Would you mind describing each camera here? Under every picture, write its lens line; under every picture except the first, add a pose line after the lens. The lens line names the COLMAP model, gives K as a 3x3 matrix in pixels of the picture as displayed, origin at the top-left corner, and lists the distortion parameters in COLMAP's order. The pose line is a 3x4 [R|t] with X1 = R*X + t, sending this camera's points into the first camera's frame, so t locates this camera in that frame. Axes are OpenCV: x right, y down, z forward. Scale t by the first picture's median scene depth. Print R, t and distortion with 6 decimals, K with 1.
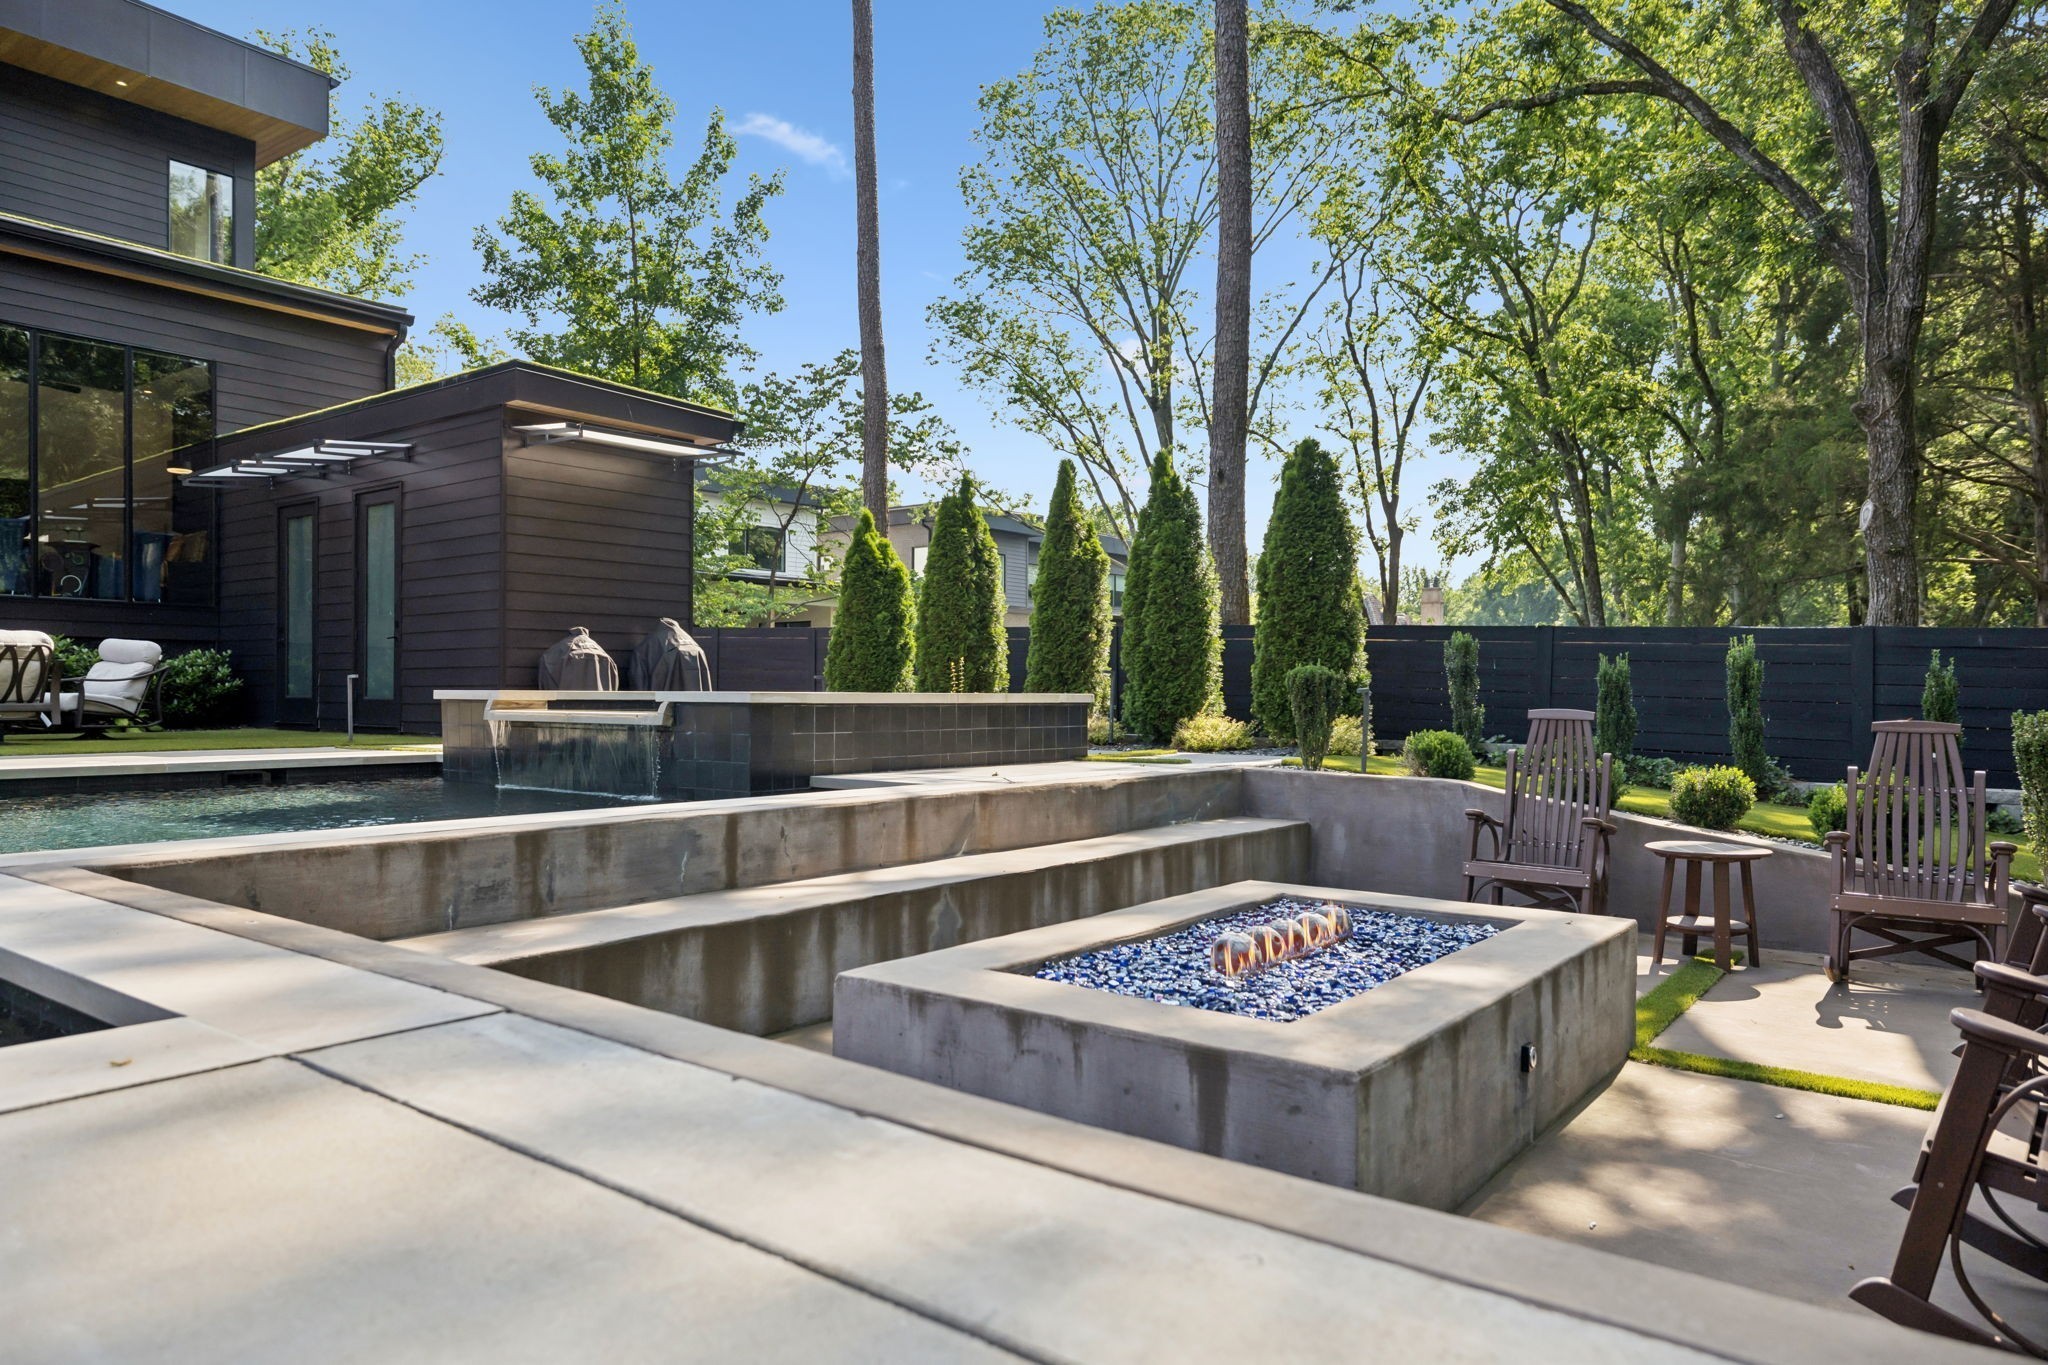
lens RADIAL K [[1367.1, 0, 1023.9], [0, 1367.1, 687.0], [0, 0, 1]] dist [-0.002923, -0.000115]
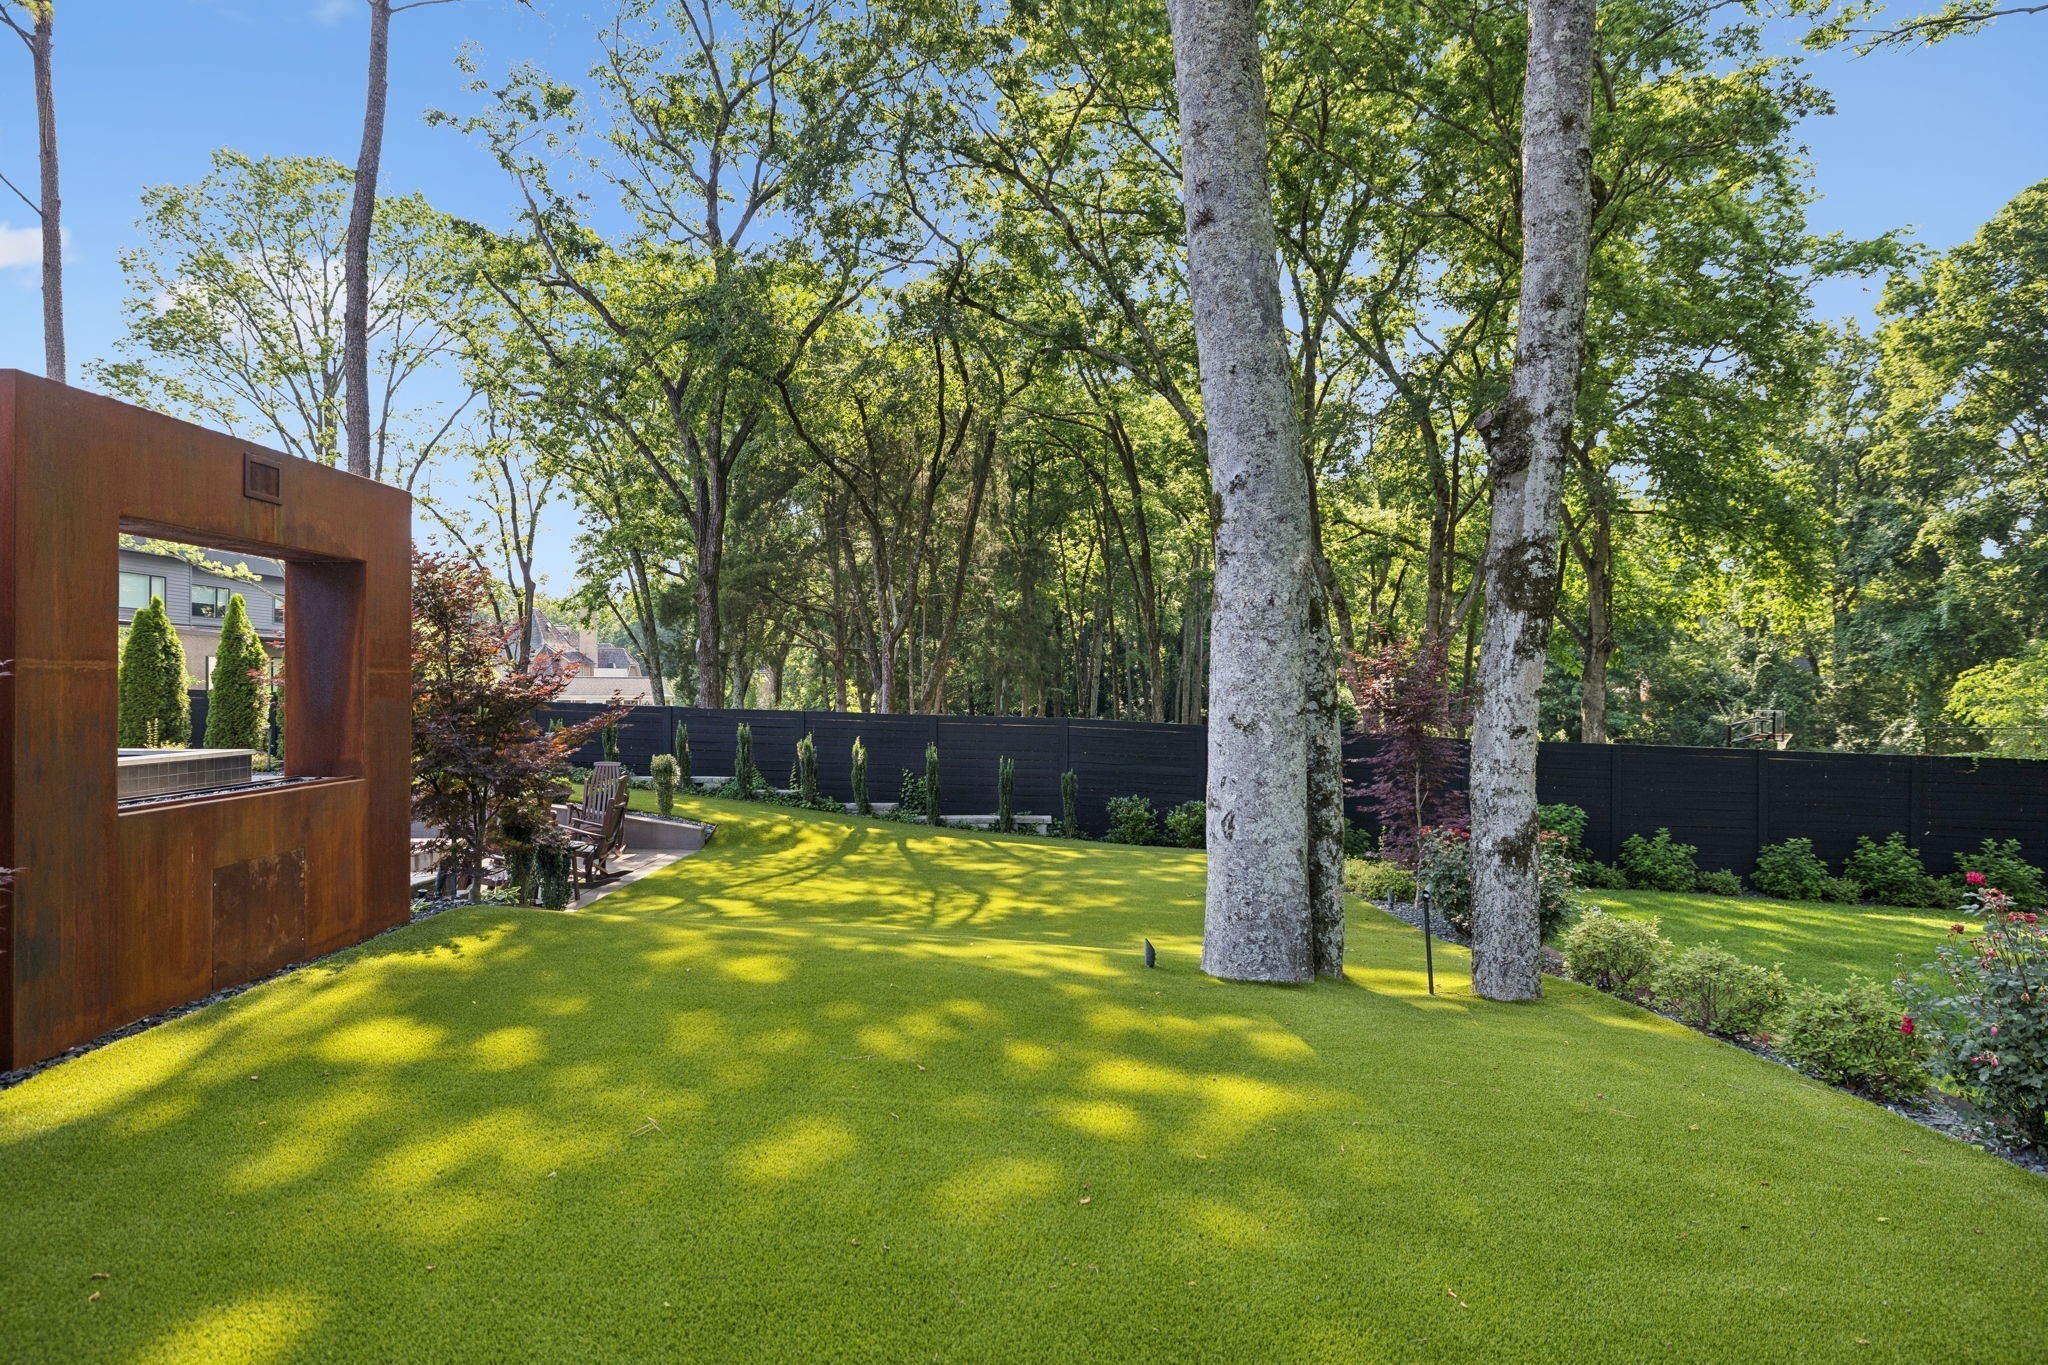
lens RADIAL K [[1097.7, 0, 1022.1], [0, 1097.7, 690.3], [0, 0, 1]] dist [-0.002831, -0.001531]
pose [[0.793501, -0.004377, 0.608553, -0.006685], [-0.002010, 0.999950, 0.009813, -0.021389], [-0.608565, -0.009009, 0.793453, -0.193460]]
